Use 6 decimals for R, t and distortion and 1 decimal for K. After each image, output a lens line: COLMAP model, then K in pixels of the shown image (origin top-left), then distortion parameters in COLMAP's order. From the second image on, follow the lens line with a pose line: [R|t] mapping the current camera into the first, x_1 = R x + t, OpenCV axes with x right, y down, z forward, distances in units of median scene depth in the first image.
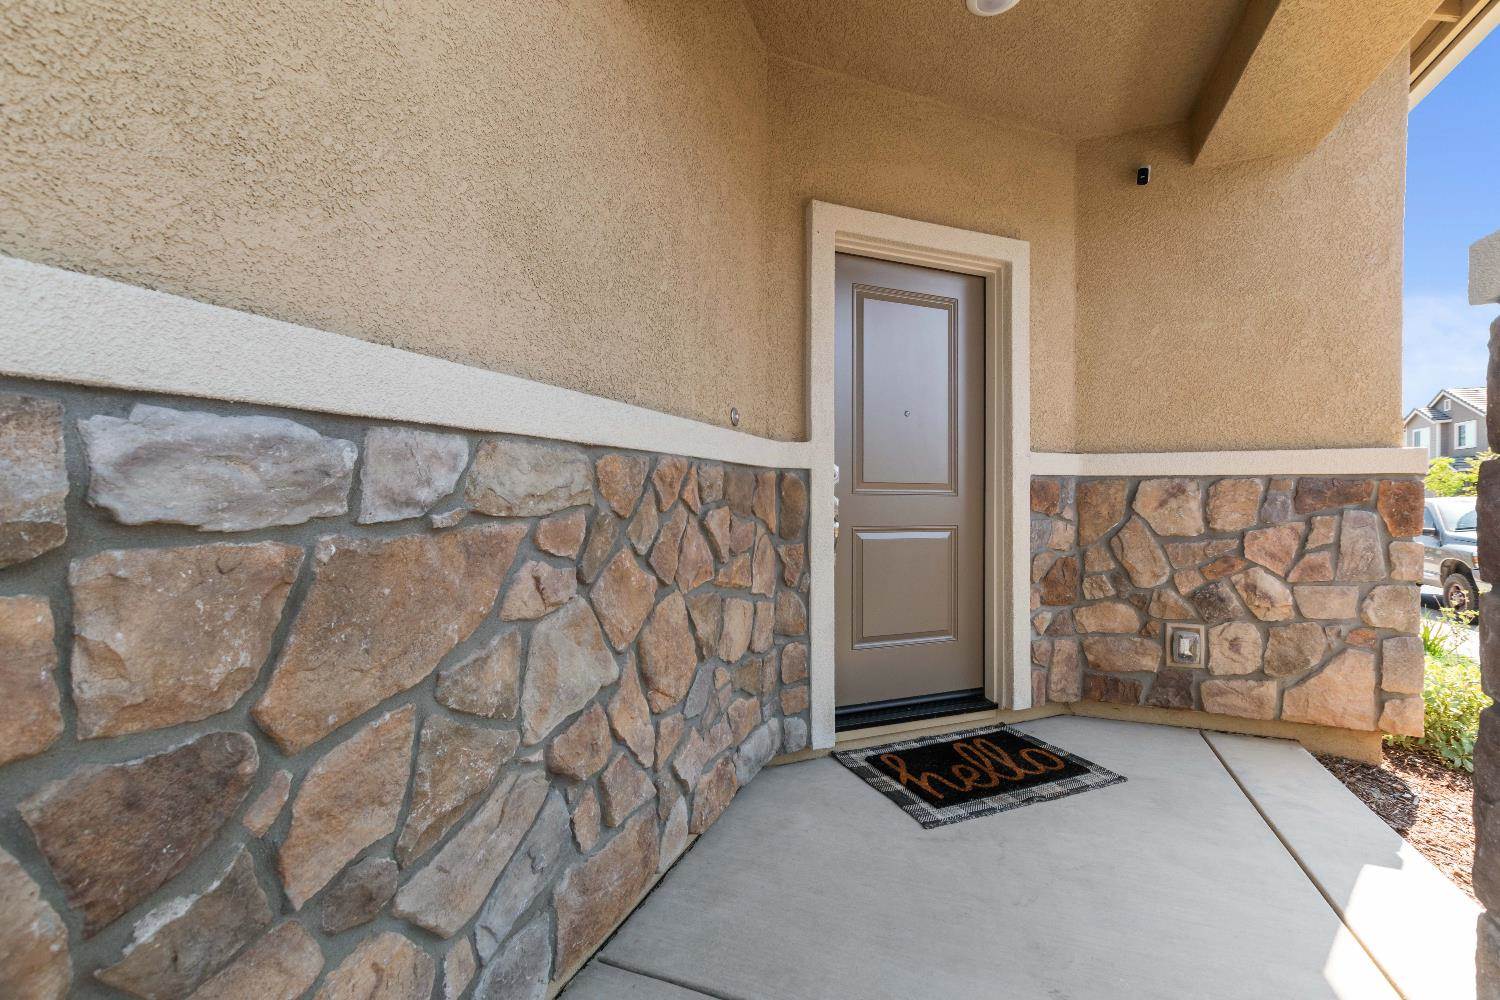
lens RADIAL K [[647.4, 0, 749.8], [0, 647.4, 498.5], [0, 0, 1]] dist [0.005239, -0.002850]
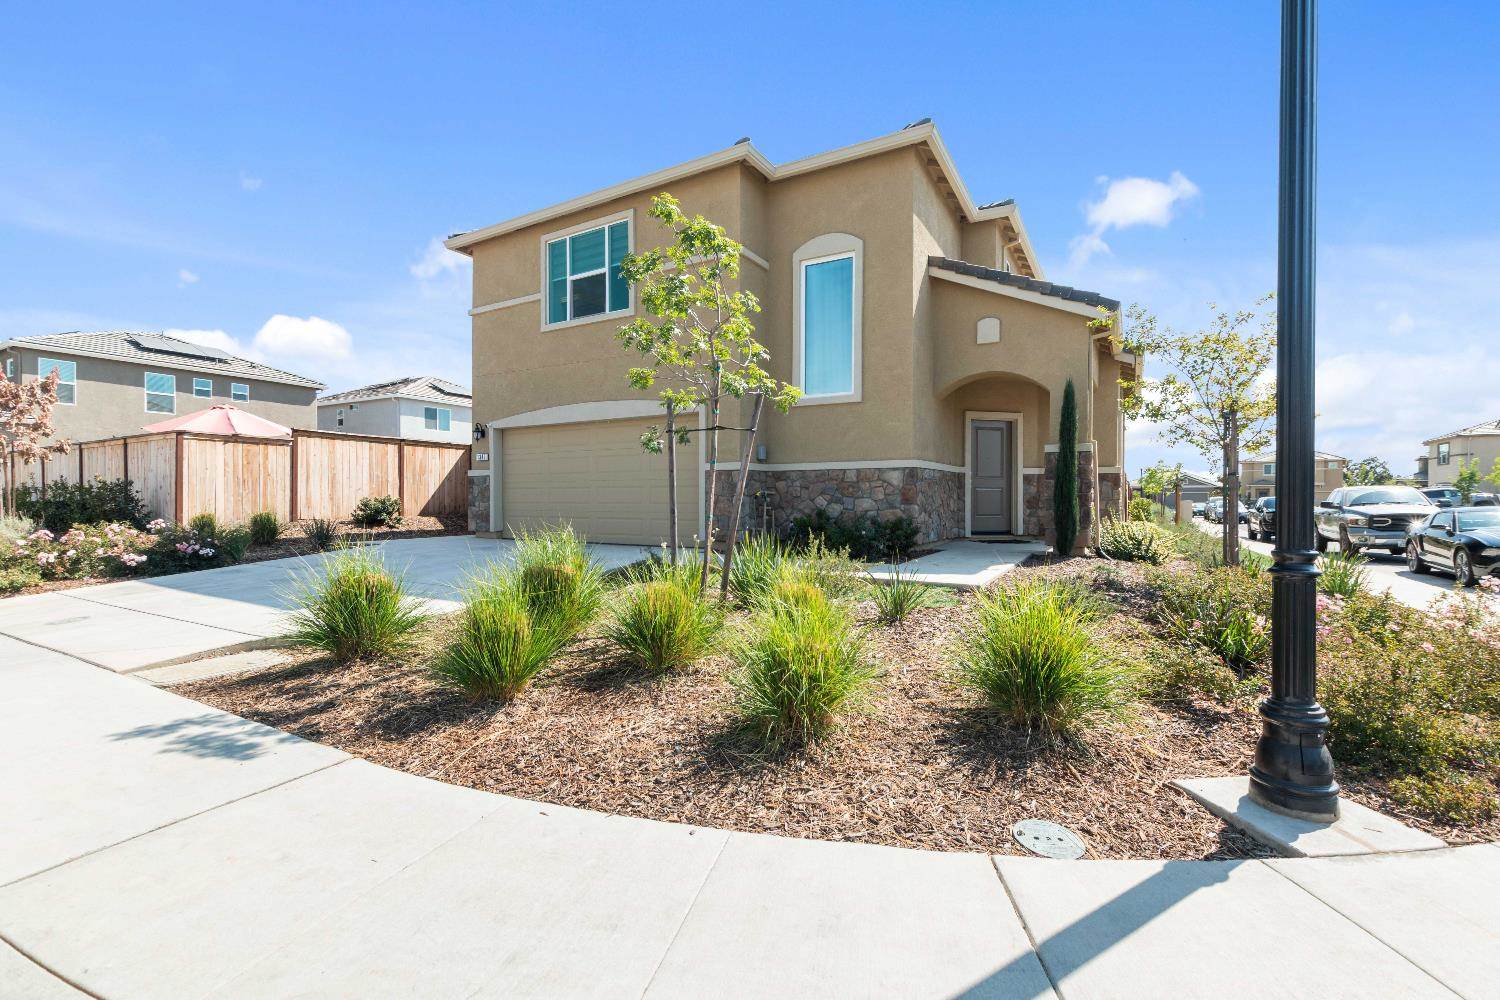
lens RADIAL K [[647.4, 0, 750.1], [0, 647.4, 499.9], [0, 0, 1]] dist [0.005239, -0.002850]
pose [[0.988896, 0.002121, -0.148593, -0.662213], [-0.001655, 0.999993, 0.003258, 0.119305], [0.148599, -0.002976, 0.988893, -3.380840]]
